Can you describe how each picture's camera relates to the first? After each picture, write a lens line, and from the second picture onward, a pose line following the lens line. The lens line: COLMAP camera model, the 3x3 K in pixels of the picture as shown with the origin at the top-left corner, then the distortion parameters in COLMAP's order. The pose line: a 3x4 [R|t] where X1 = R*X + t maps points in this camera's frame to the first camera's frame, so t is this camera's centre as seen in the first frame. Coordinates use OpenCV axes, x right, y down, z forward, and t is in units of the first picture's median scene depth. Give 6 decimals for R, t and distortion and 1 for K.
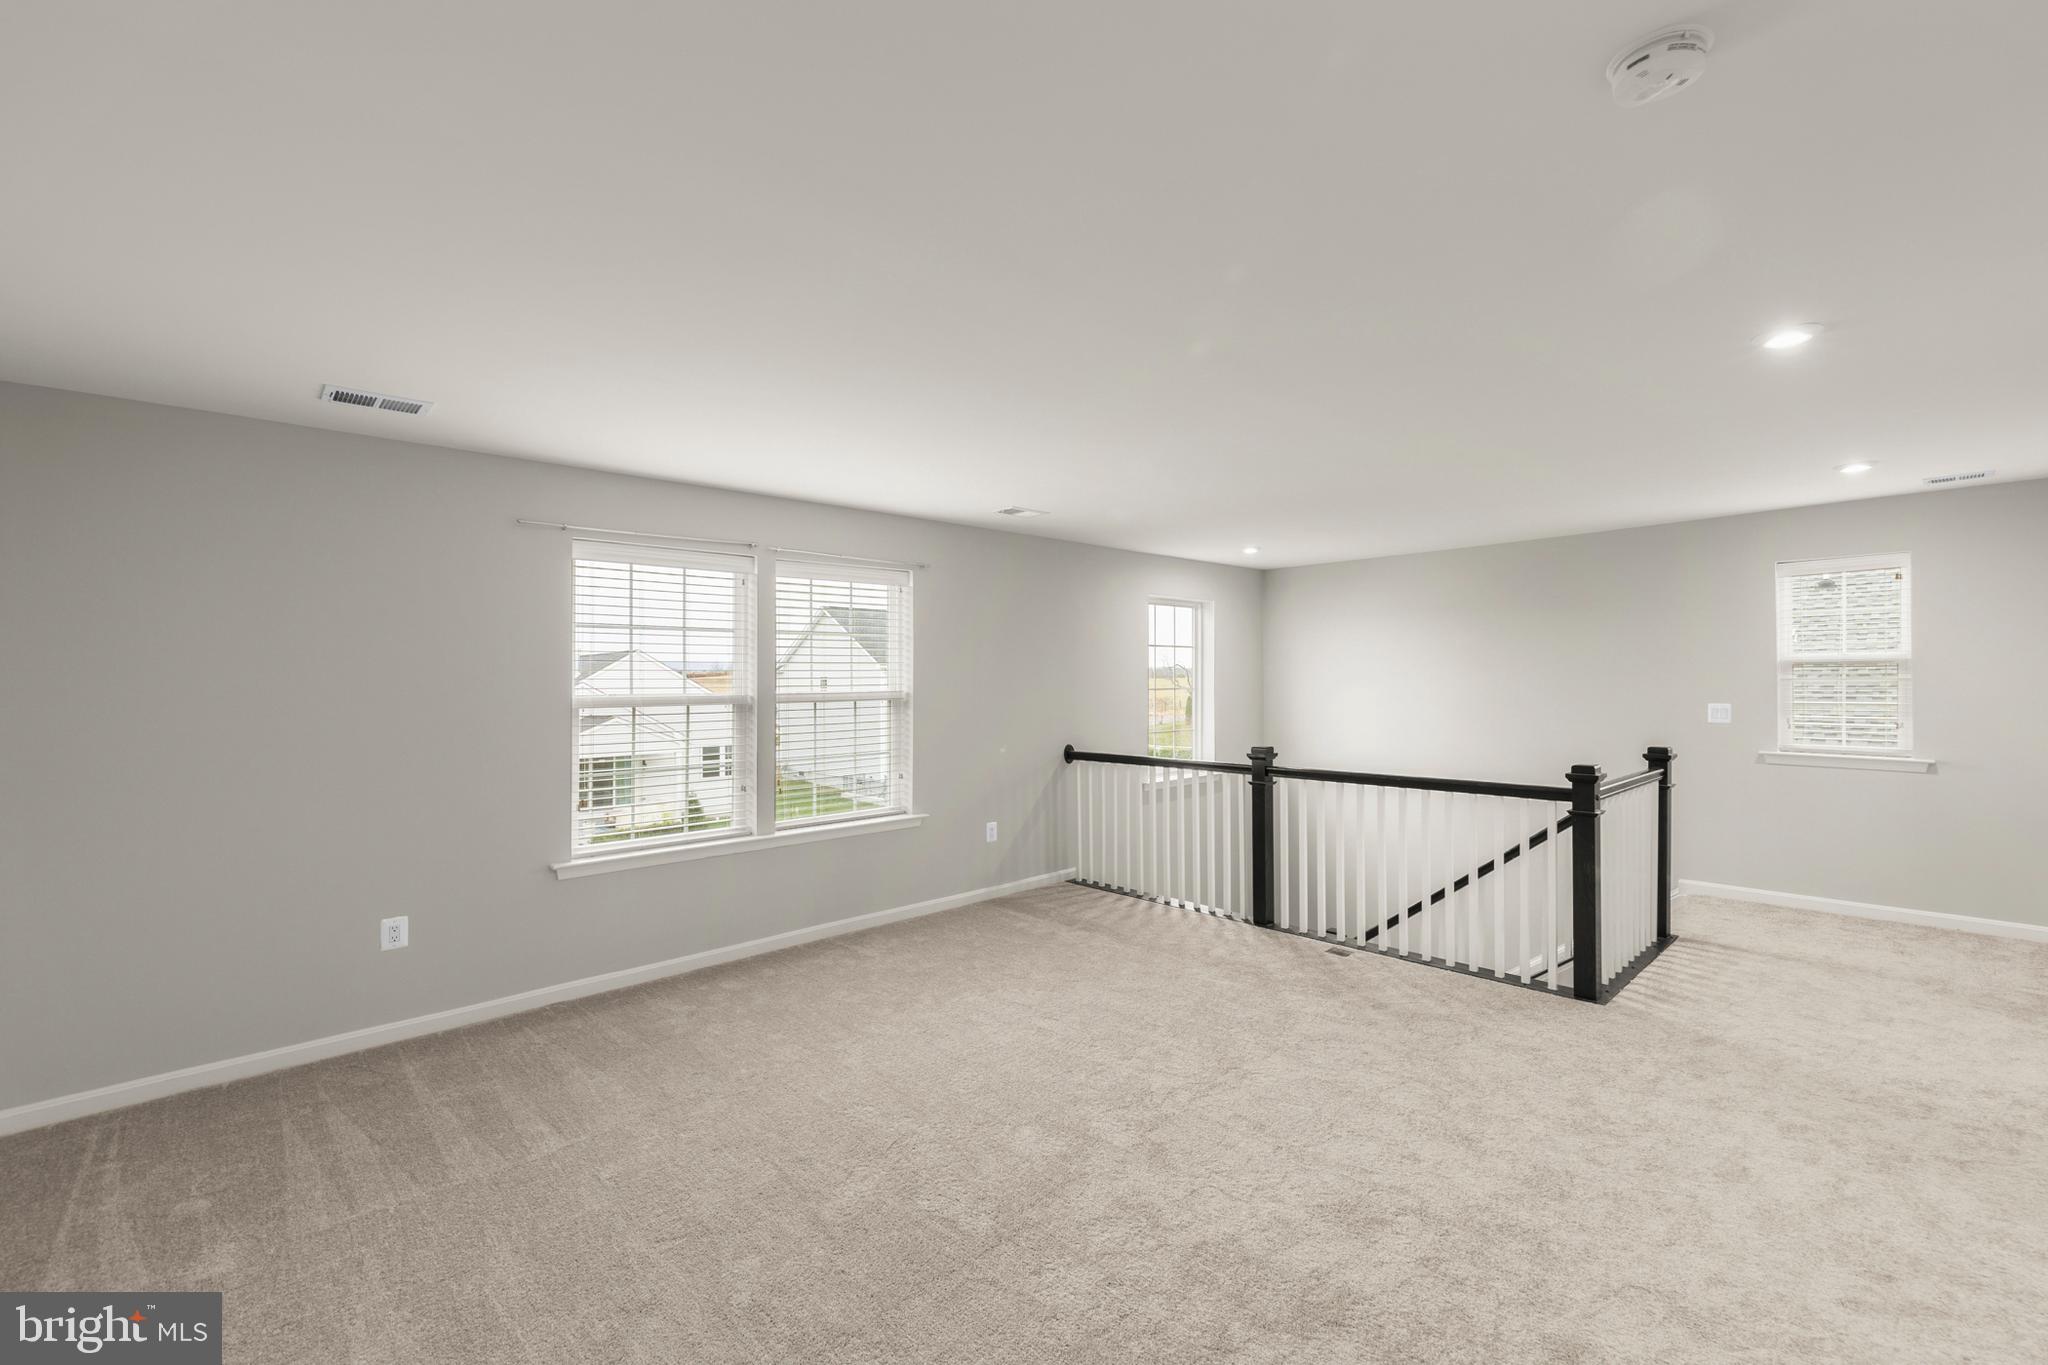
lens RADIAL K [[873.8, 0, 1016.4], [0, 873.8, 697.3], [0, 0, 1]] dist [0.009127, -0.001047]
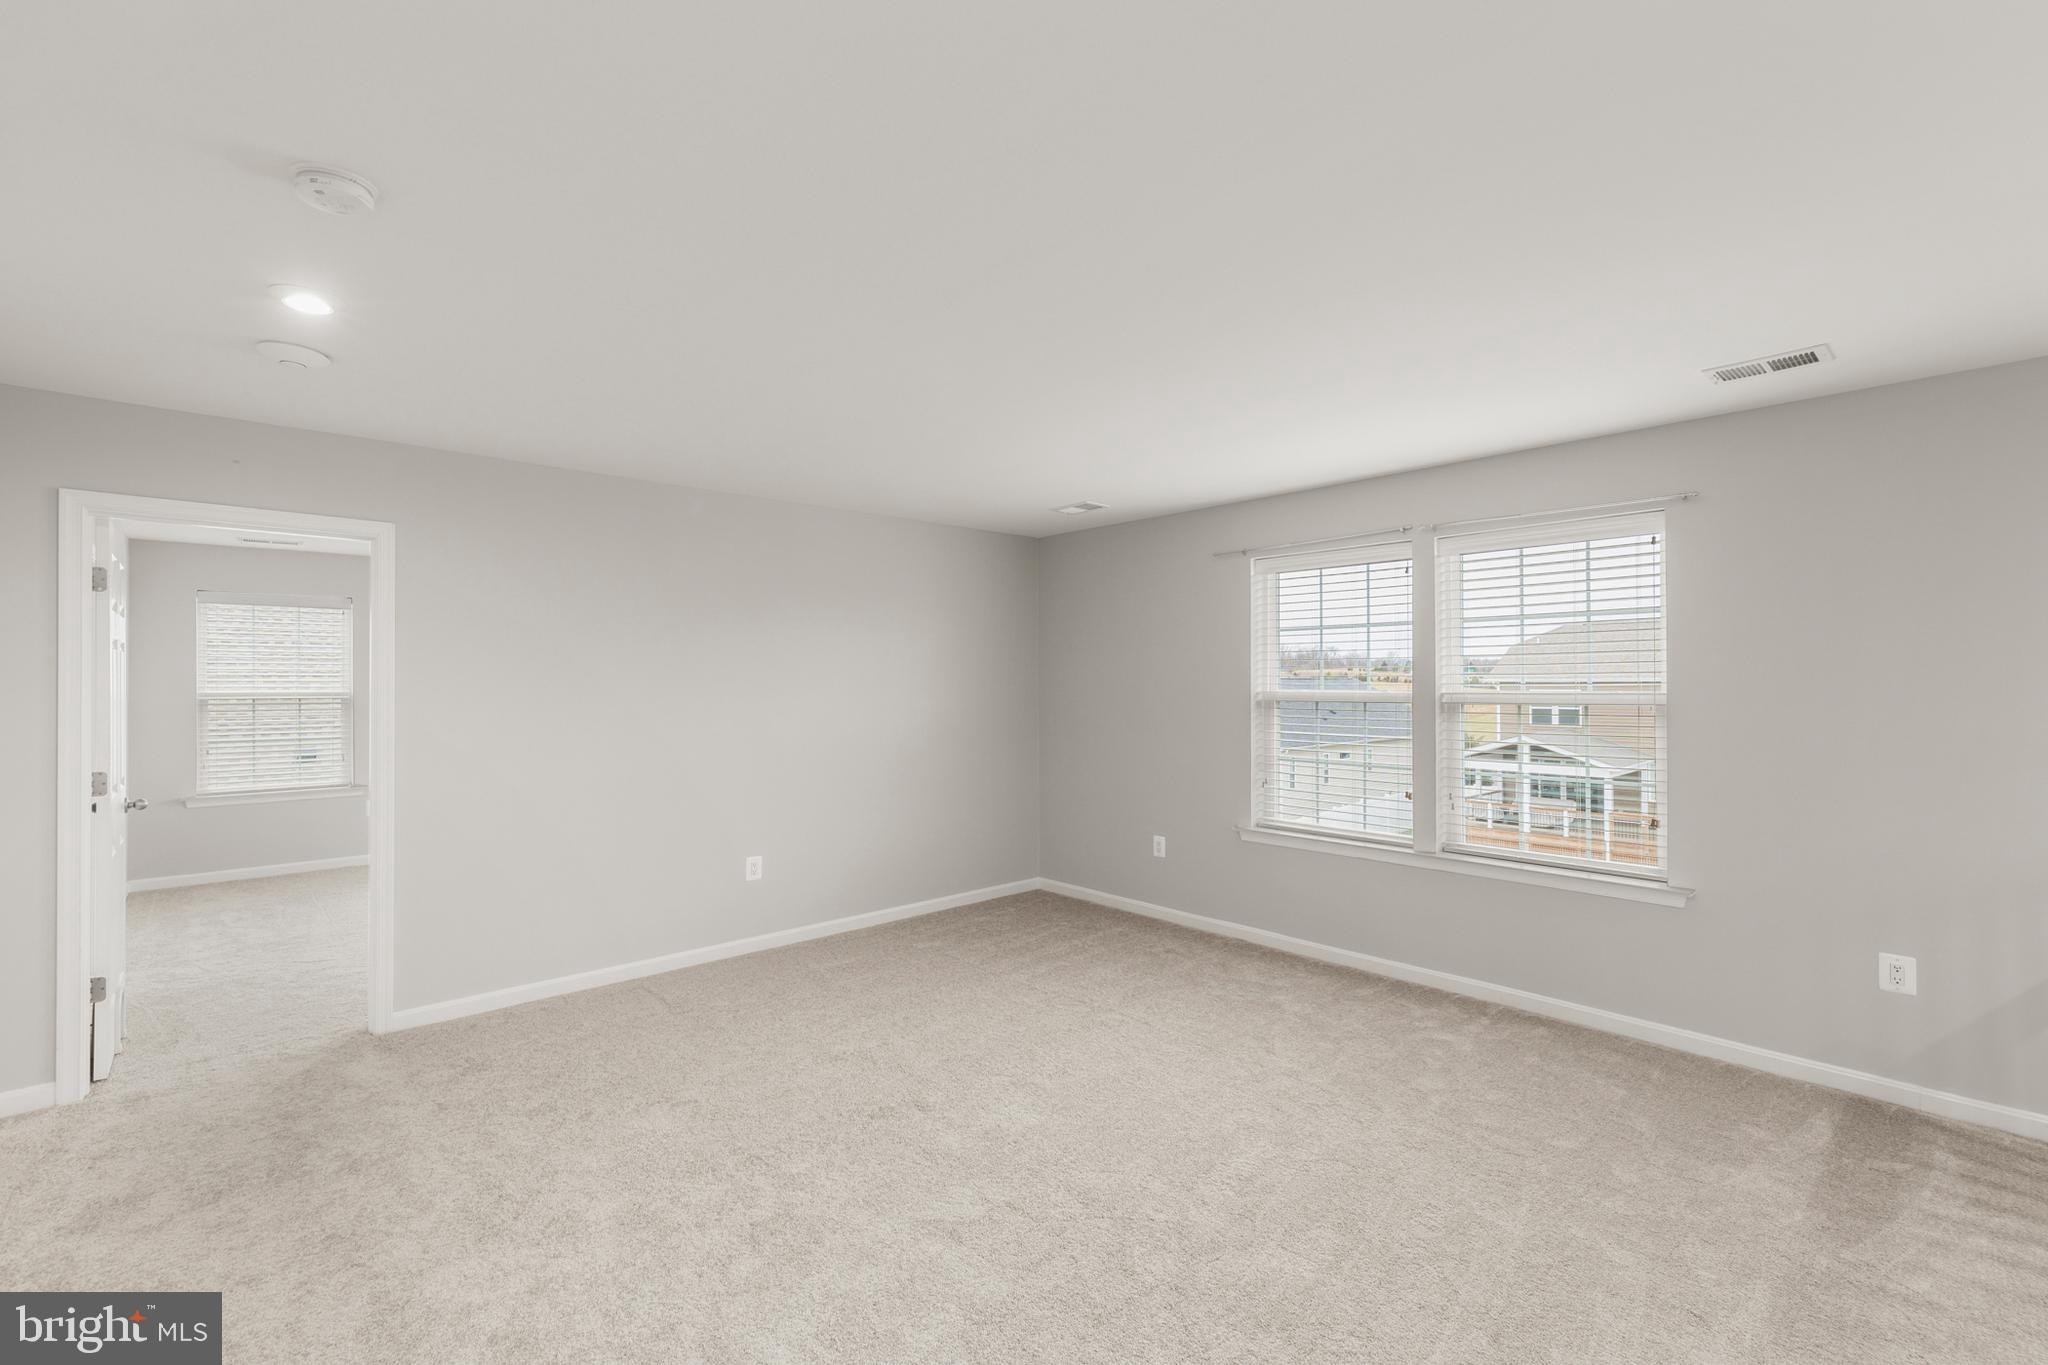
lens RADIAL K [[873.8, 0, 1016.6], [0, 873.8, 677.1], [0, 0, 1]] dist [0.009127, -0.001047]
pose [[-0.016771, 0.001044, -0.999859, 0.630287], [-0.016610, 0.999861, 0.001323, -0.014087], [0.999721, 0.016630, -0.016752, 0.624189]]
